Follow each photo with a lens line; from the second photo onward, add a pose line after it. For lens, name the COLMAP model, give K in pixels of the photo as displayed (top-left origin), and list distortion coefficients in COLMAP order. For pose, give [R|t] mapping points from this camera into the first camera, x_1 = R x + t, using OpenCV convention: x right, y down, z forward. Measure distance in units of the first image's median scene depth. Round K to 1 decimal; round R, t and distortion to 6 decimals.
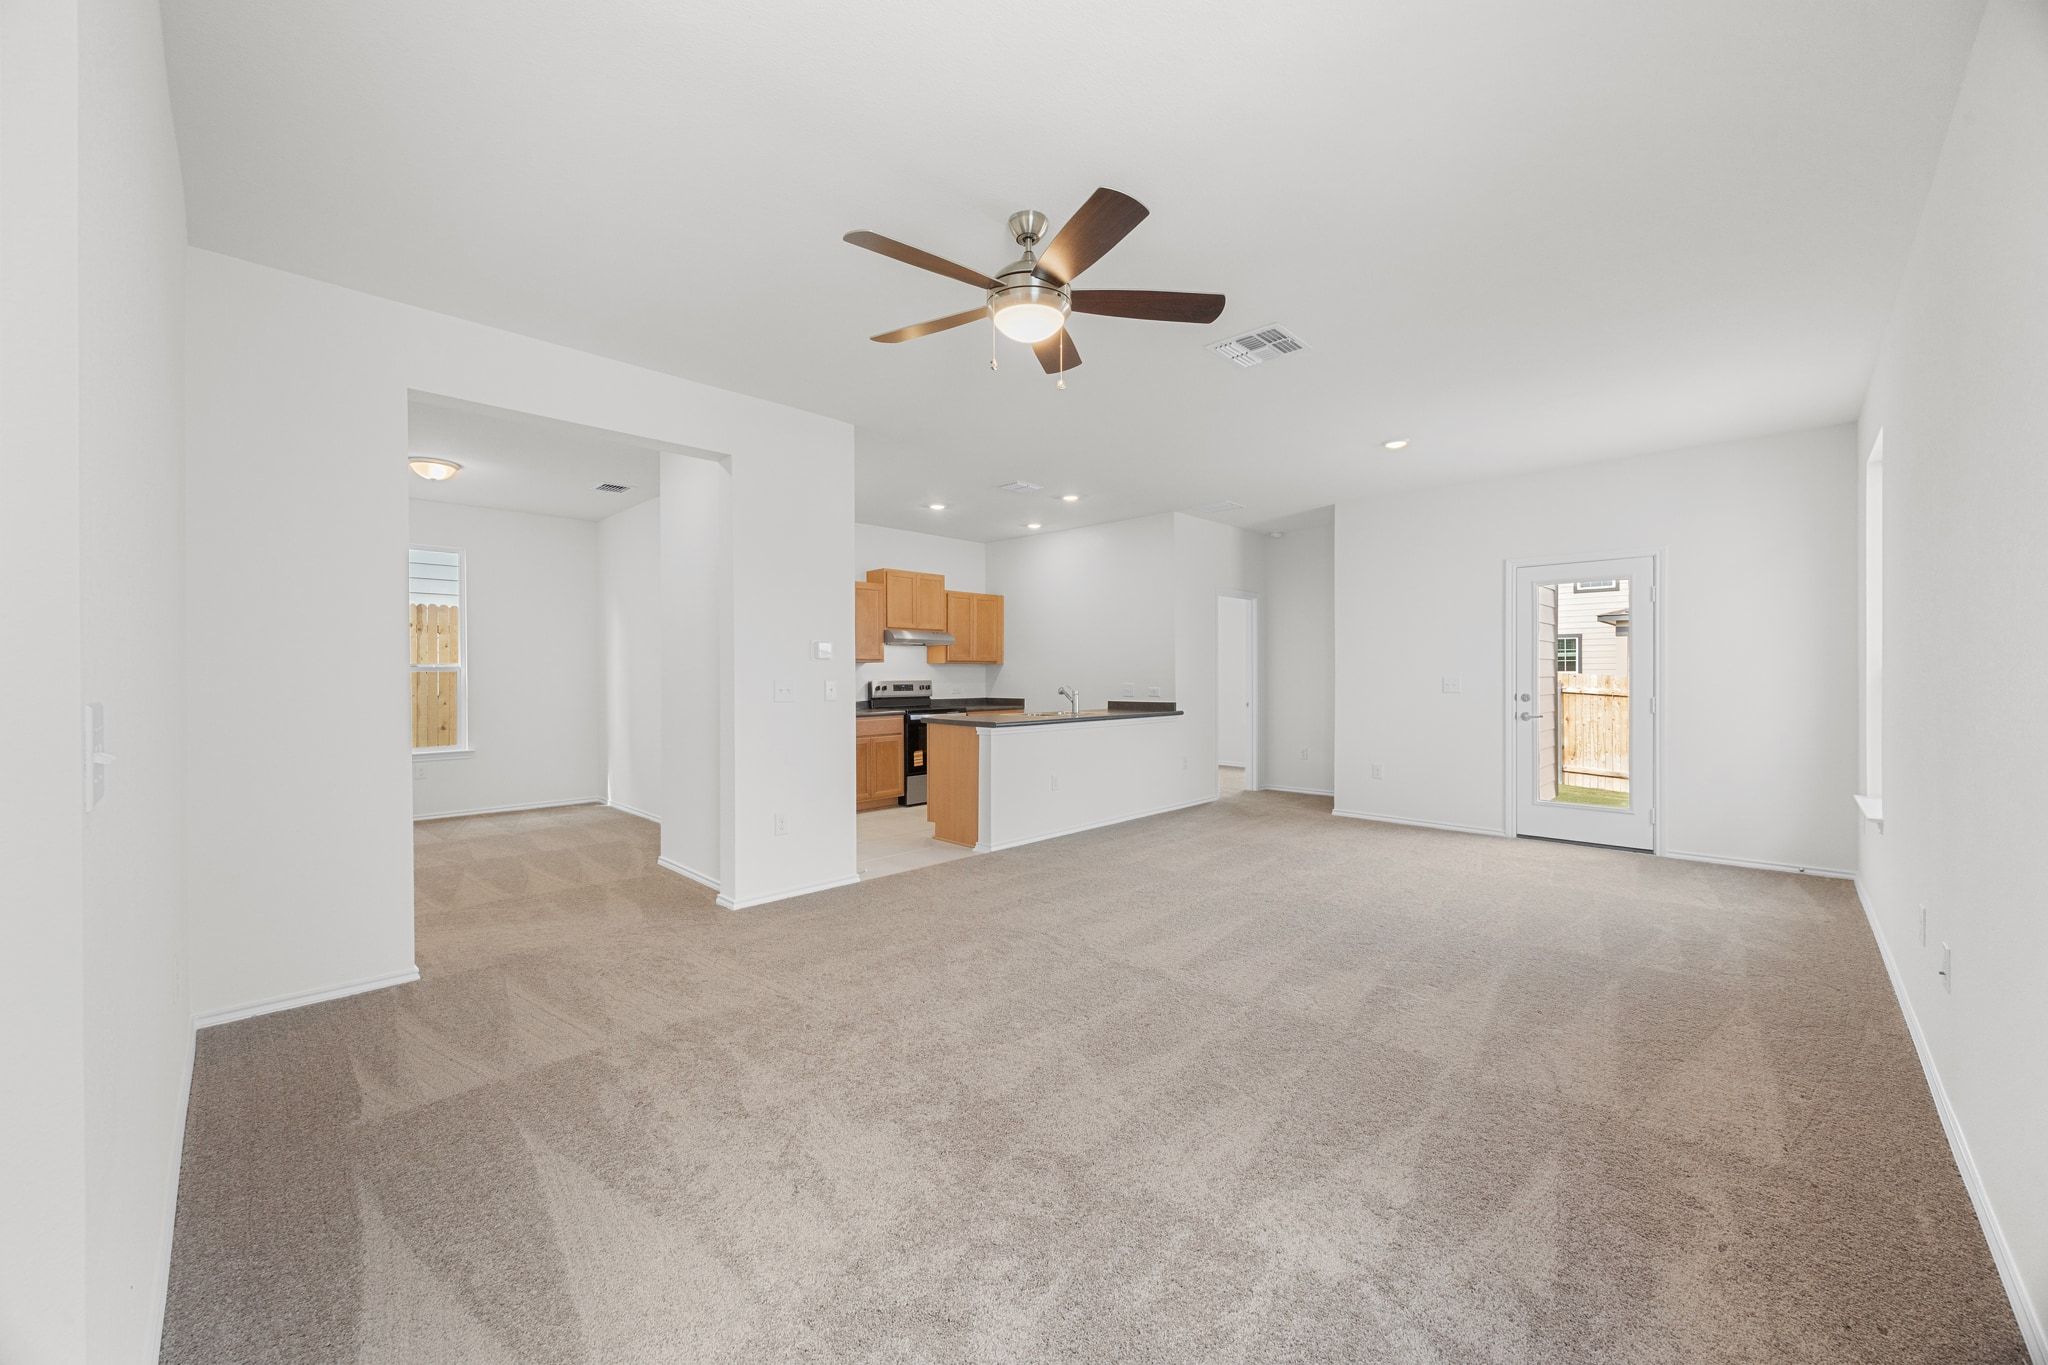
lens RADIAL K [[774.9, 0, 1013.5], [0, 774.9, 682.4], [0, 0, 1]] dist [-0.013389, -0.000023]
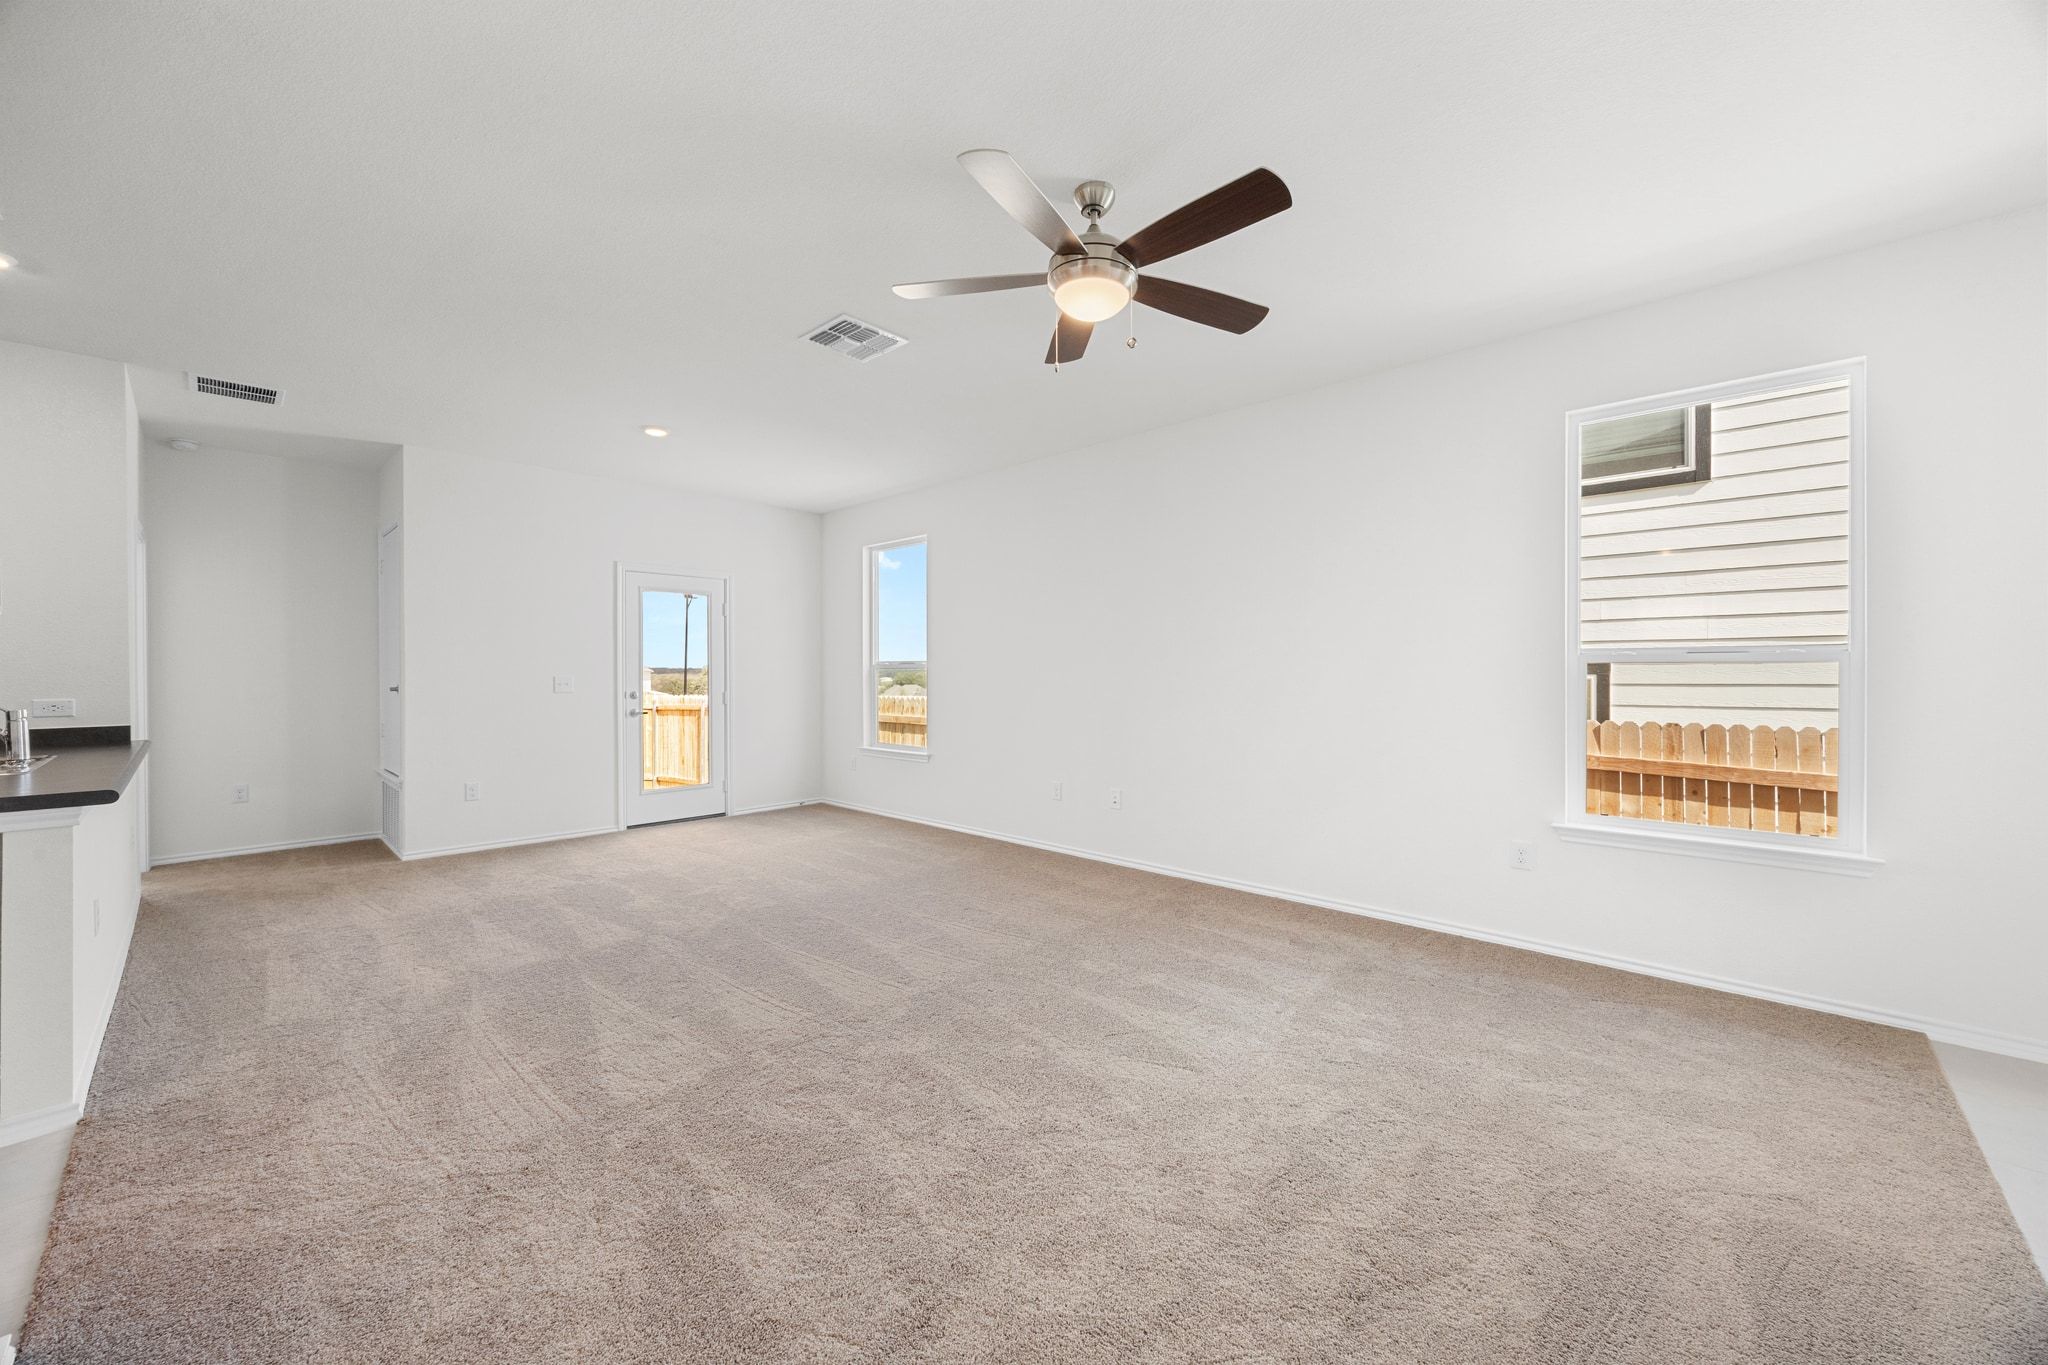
lens RADIAL K [[774.9, 0, 1026.4], [0, 774.9, 680.0], [0, 0, 1]] dist [-0.013389, -0.000023]
pose [[-0.043341, -0.006309, 0.999040, -0.417952], [0.007421, 0.999950, 0.006637, -0.004083], [-0.999033, 0.007701, -0.043292, 0.507041]]
